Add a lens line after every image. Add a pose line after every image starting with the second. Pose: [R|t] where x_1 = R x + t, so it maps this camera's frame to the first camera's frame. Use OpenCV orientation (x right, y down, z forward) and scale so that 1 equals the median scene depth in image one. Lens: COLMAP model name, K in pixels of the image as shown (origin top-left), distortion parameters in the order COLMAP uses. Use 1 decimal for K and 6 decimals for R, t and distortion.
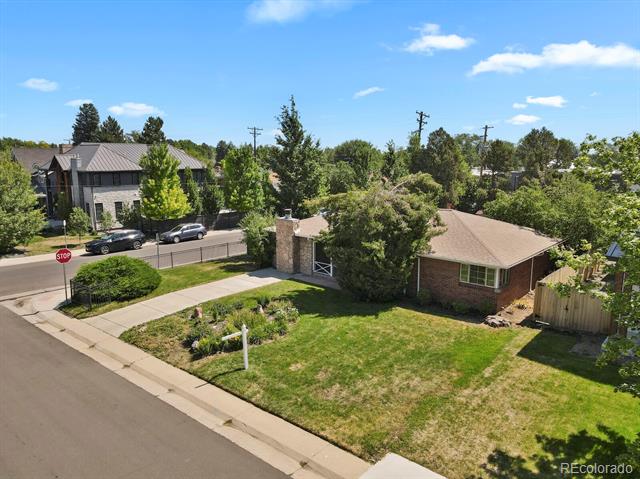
lens RADIAL K [[466.6, 0, 320.0], [0, 466.6, 239.5], [0, 0, 1]] dist [0.009618, 0.009275]
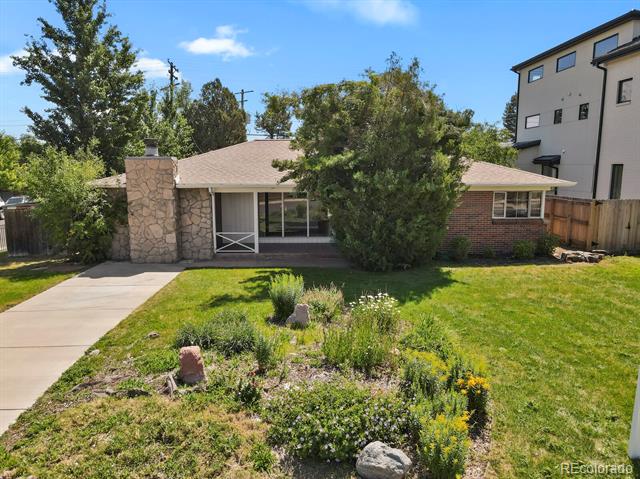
lens RADIAL K [[466.6, 0, 320.0], [0, 466.6, 239.5], [0, 0, 1]] dist [0.009618, 0.009275]
pose [[0.739218, -0.110582, 0.664326, -0.393570], [0.122793, 0.992023, 0.028493, 0.074250], [-0.662178, 0.060512, 0.746900, 0.692788]]
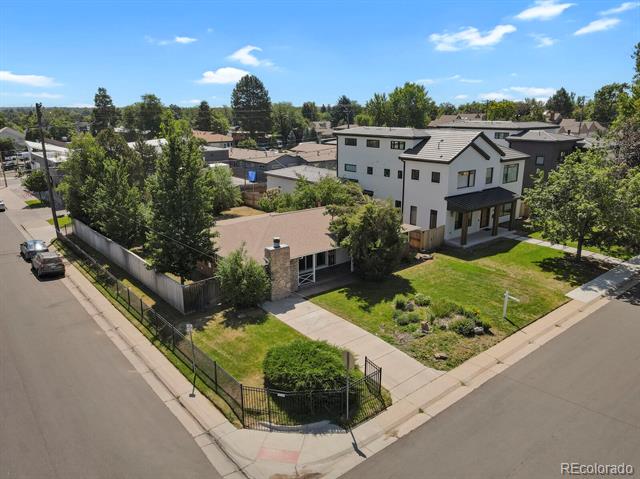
lens RADIAL K [[466.6, 0, 320.0], [0, 466.6, 239.5], [0, 0, 1]] dist [0.009618, 0.009275]
pose [[0.174847, -0.263741, 0.948614, -1.384871], [0.175704, 0.956349, 0.233506, -0.384115], [-0.968791, 0.125848, 0.213556, 0.964844]]
